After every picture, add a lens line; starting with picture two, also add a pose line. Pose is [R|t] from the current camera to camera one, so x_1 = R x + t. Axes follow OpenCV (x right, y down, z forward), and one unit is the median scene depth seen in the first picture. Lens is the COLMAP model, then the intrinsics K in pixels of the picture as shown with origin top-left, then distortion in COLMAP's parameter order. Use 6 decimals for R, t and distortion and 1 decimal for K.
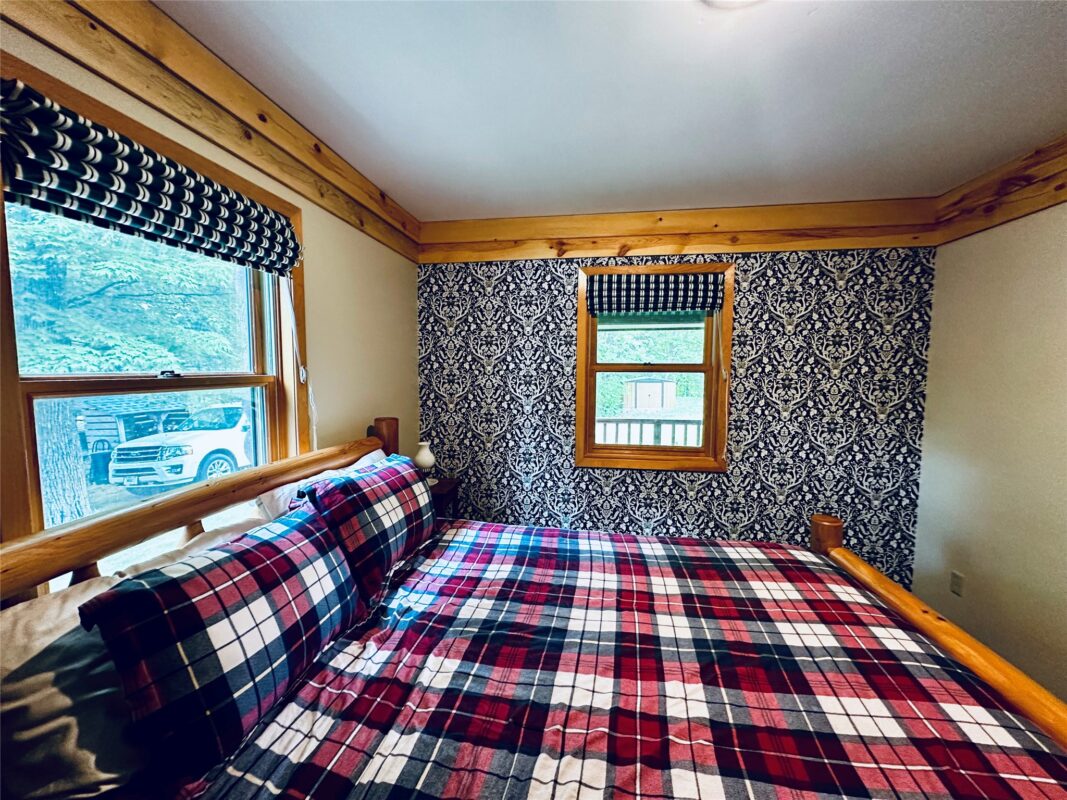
lens RADIAL K [[422.6, 0, 560.9], [0, 422.6, 396.1], [0, 0, 1]] dist [-0.003986, 0.000888]
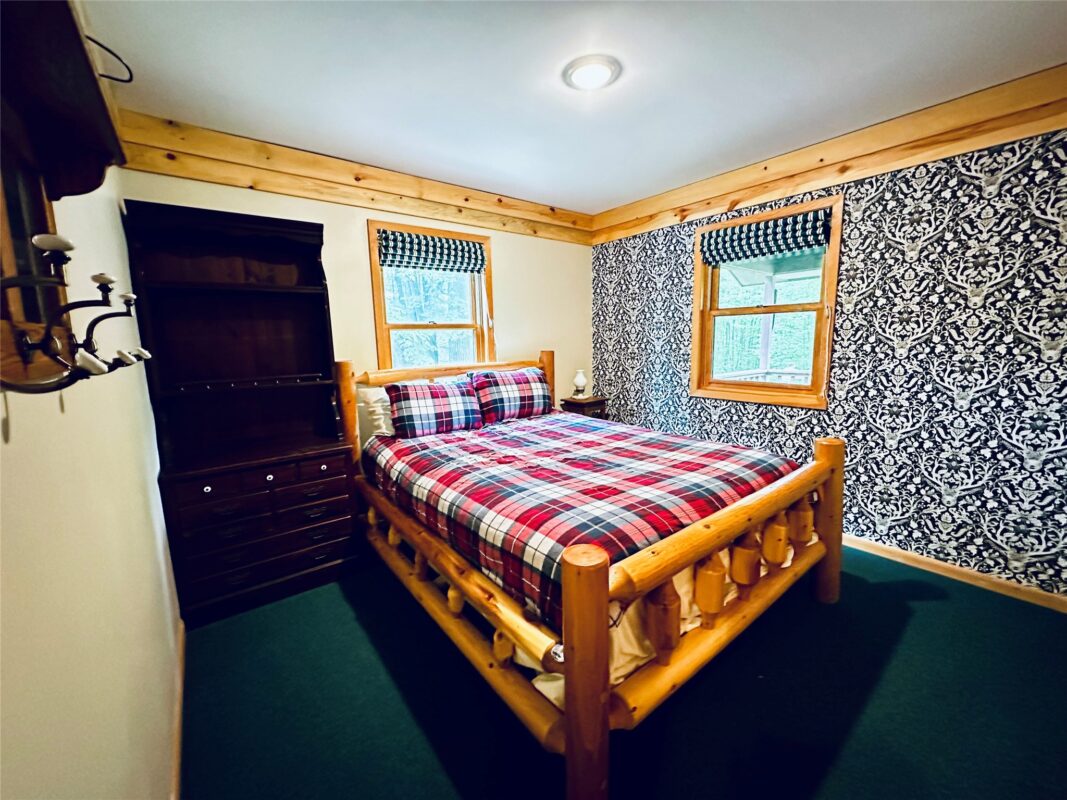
lens RADIAL K [[422.6, 0, 531.8], [0, 422.6, 399.3], [0, 0, 1]] dist [-0.003986, 0.000888]
pose [[0.728027, 0.081595, -0.680676, 0.554858], [-0.028128, 0.995611, 0.089262, 0.084212], [0.684971, -0.045839, 0.727126, -0.206827]]
